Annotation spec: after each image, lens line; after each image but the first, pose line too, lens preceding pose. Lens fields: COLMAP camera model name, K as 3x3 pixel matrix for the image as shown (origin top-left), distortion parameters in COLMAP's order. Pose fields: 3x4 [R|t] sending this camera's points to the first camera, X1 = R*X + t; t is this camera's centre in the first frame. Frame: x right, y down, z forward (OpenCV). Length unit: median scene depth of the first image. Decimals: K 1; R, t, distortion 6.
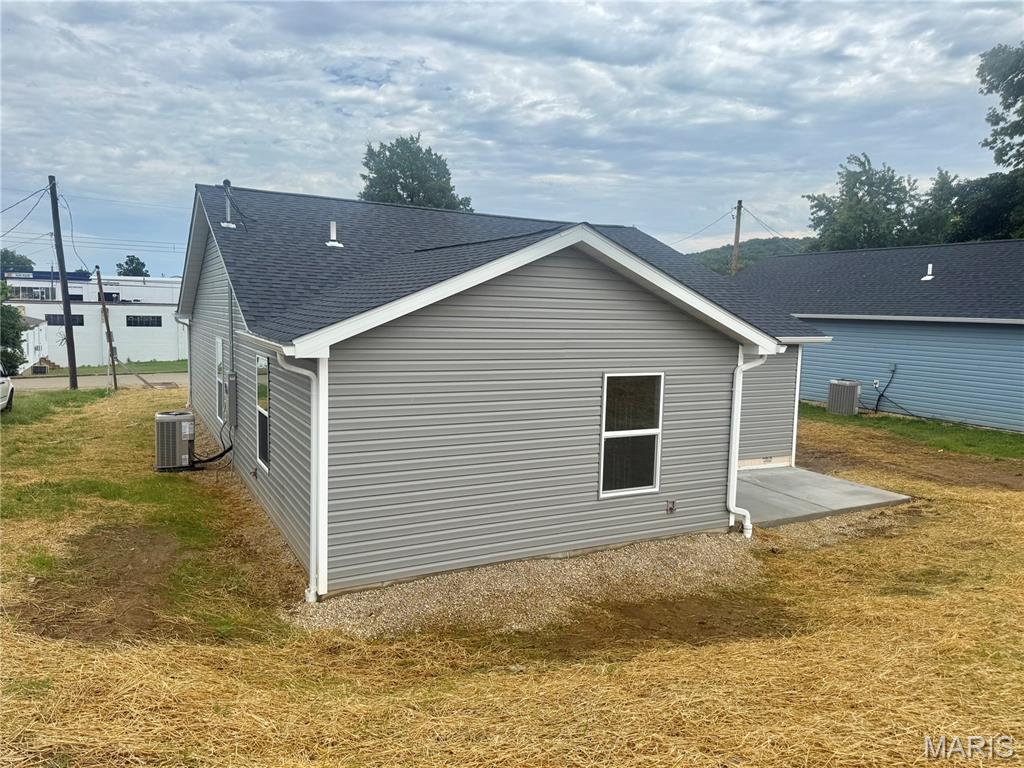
lens RADIAL K [[722.2, 0, 512.0], [0, 722.2, 384.0], [0, 0, 1]] dist [0.065751, -0.096977]
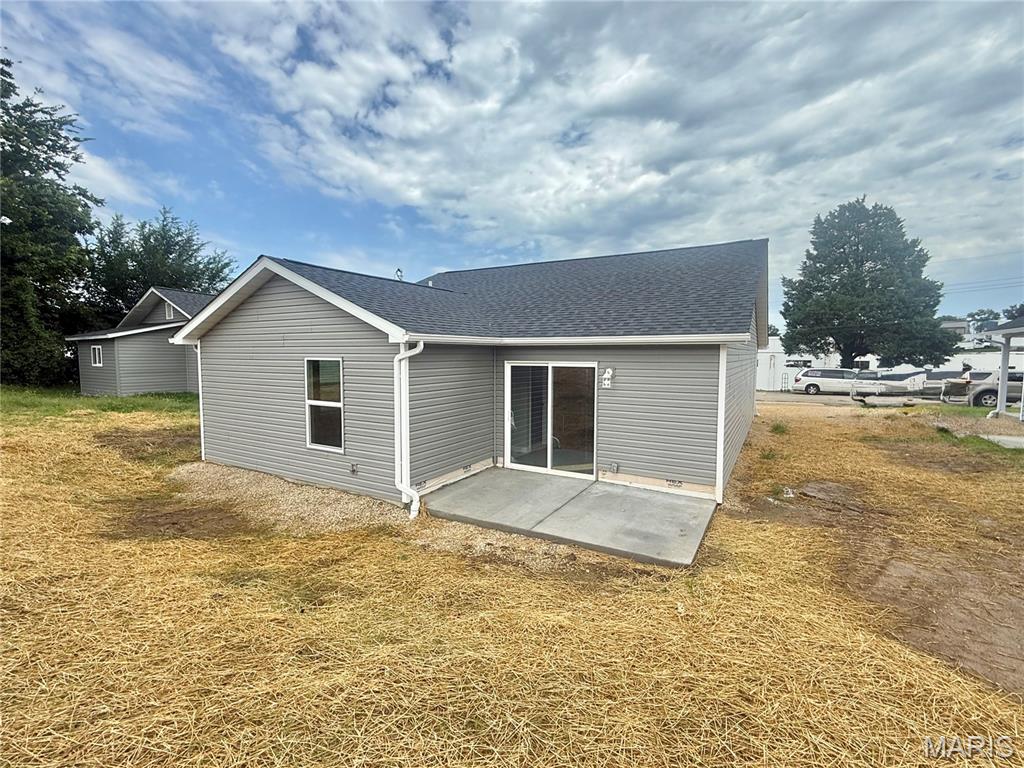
lens RADIAL K [[462.3, 0, 512.0], [0, 462.3, 384.0], [0, 0, 1]] dist [-0.002398, -0.000266]
pose [[0.524238, 0.030715, -0.851018, 1.049827], [-0.074022, 0.997210, -0.009607, 0.014108], [0.848349, 0.068031, 0.525049, 0.827343]]
